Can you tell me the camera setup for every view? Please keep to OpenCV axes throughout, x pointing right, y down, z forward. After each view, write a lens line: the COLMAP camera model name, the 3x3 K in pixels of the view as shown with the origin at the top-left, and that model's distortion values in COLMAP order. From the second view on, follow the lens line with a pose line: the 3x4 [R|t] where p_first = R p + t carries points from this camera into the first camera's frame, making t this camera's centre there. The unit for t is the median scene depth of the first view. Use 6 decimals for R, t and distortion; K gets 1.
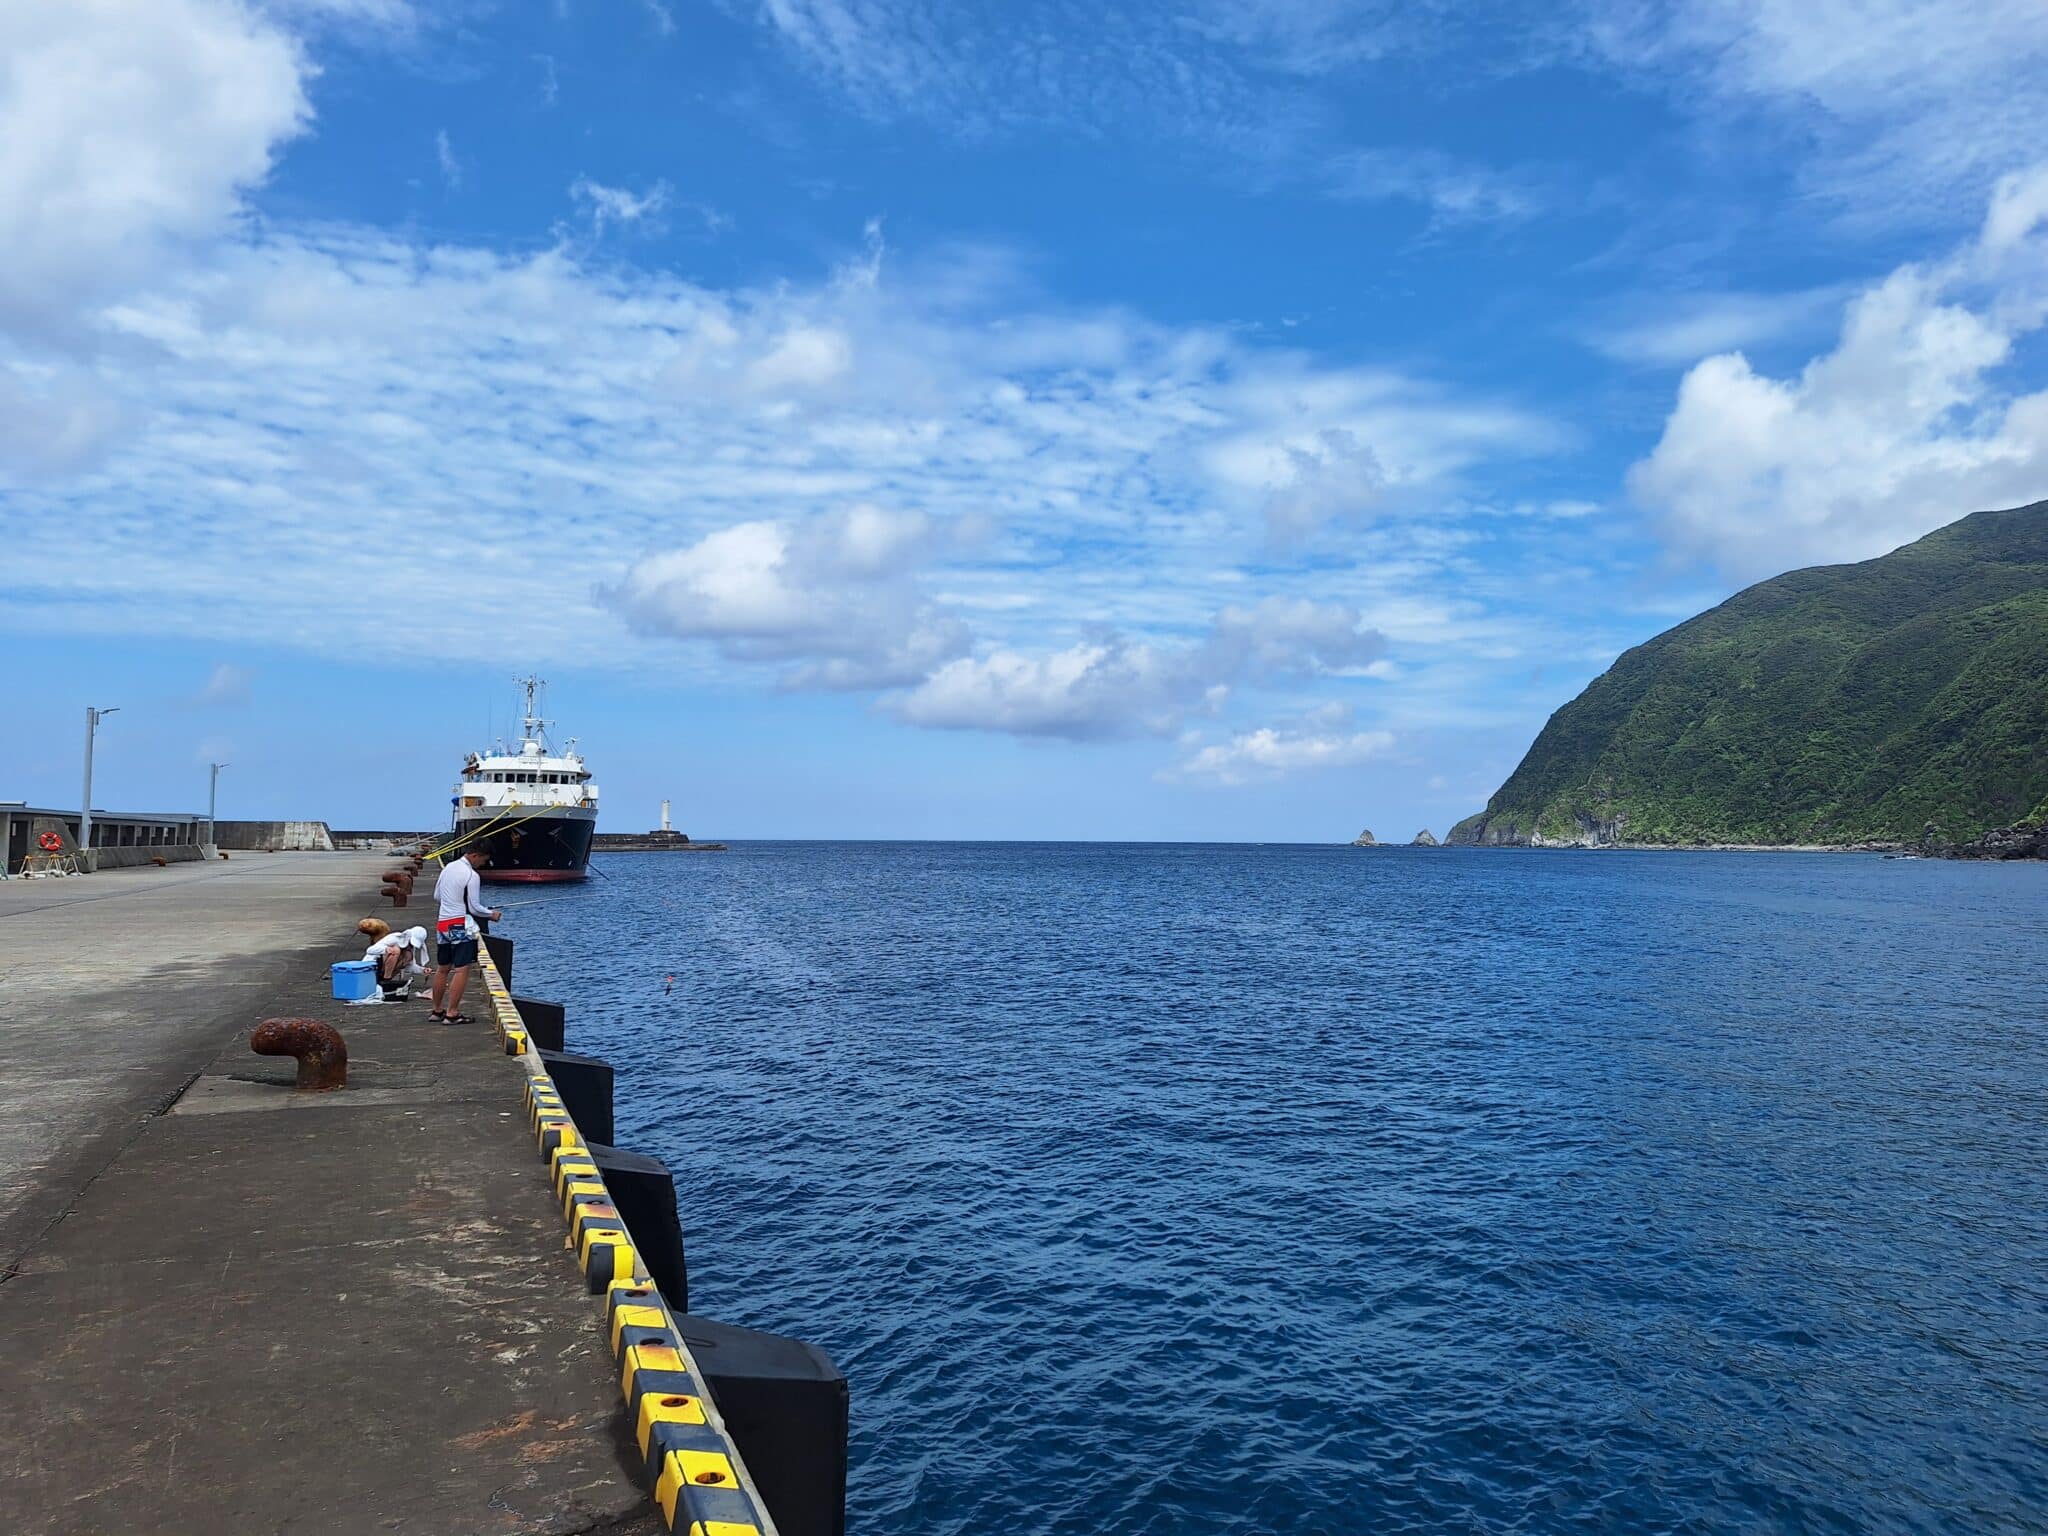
lens RADIAL K [[1402.9, 0, 1011.5], [0, 1402.9, 761.6], [0, 0, 1]] dist [0.045450, -0.044950]
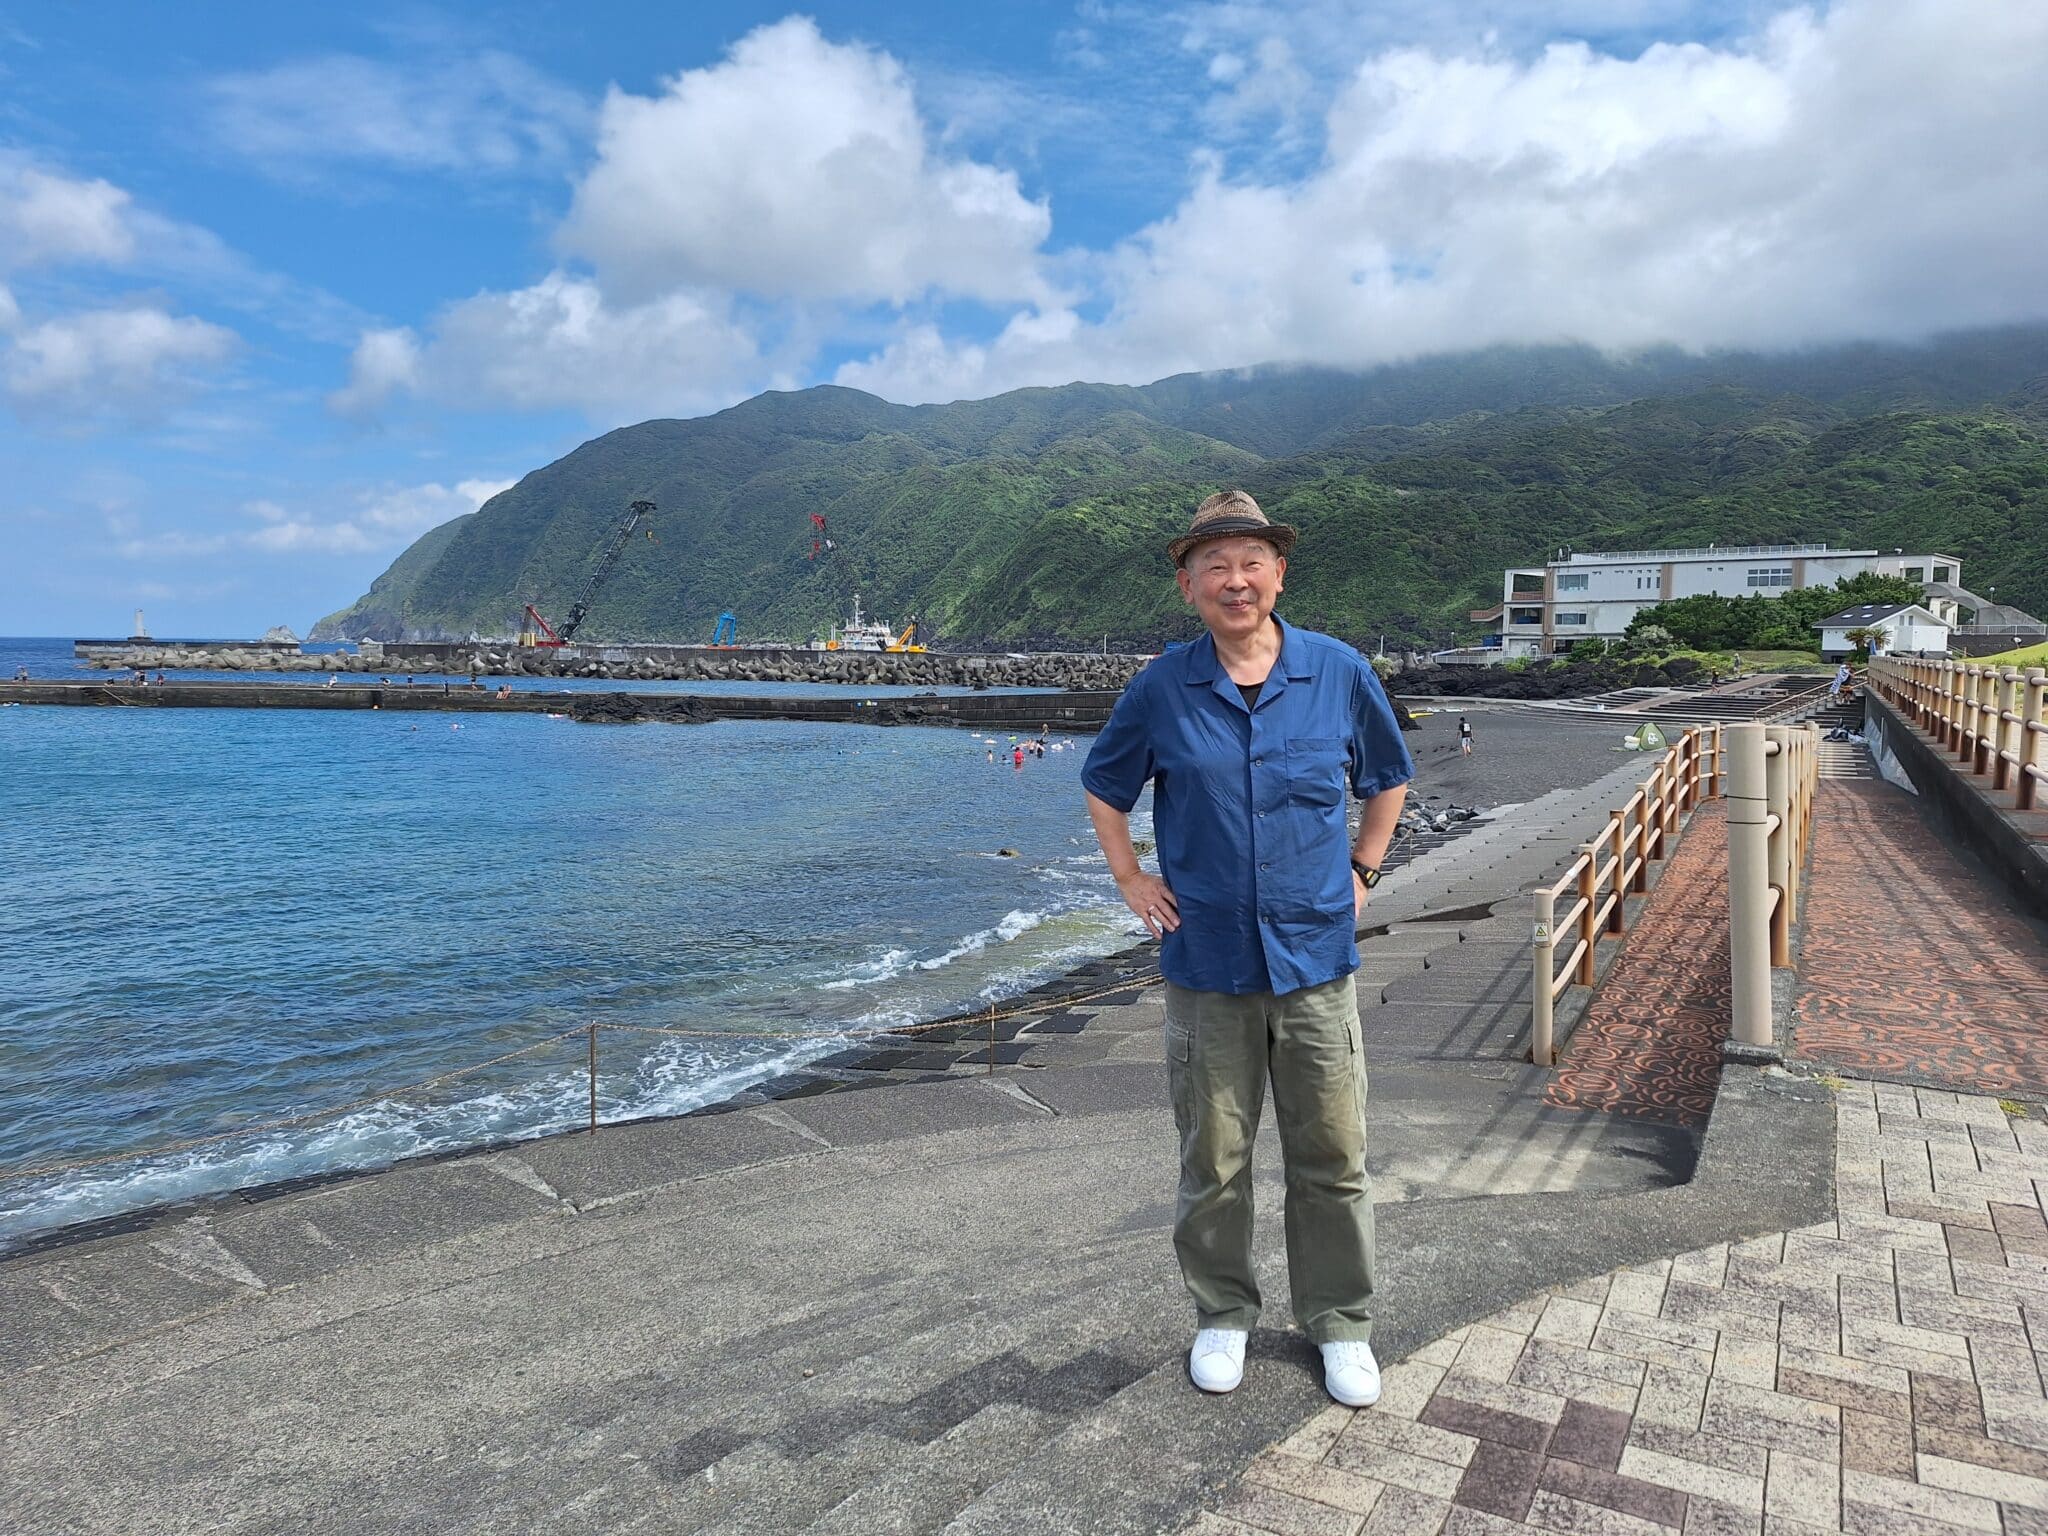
lens RADIAL K [[1402.9, 0, 1036.9], [0, 1402.9, 752.3], [0, 0, 1]] dist [0.045450, -0.044950]
pose [[0.656559, -0.053673, 0.752362, -0.188763], [-0.050817, 0.992051, 0.115119, -0.007177], [-0.752561, -0.113815, 0.648613, -0.084191]]
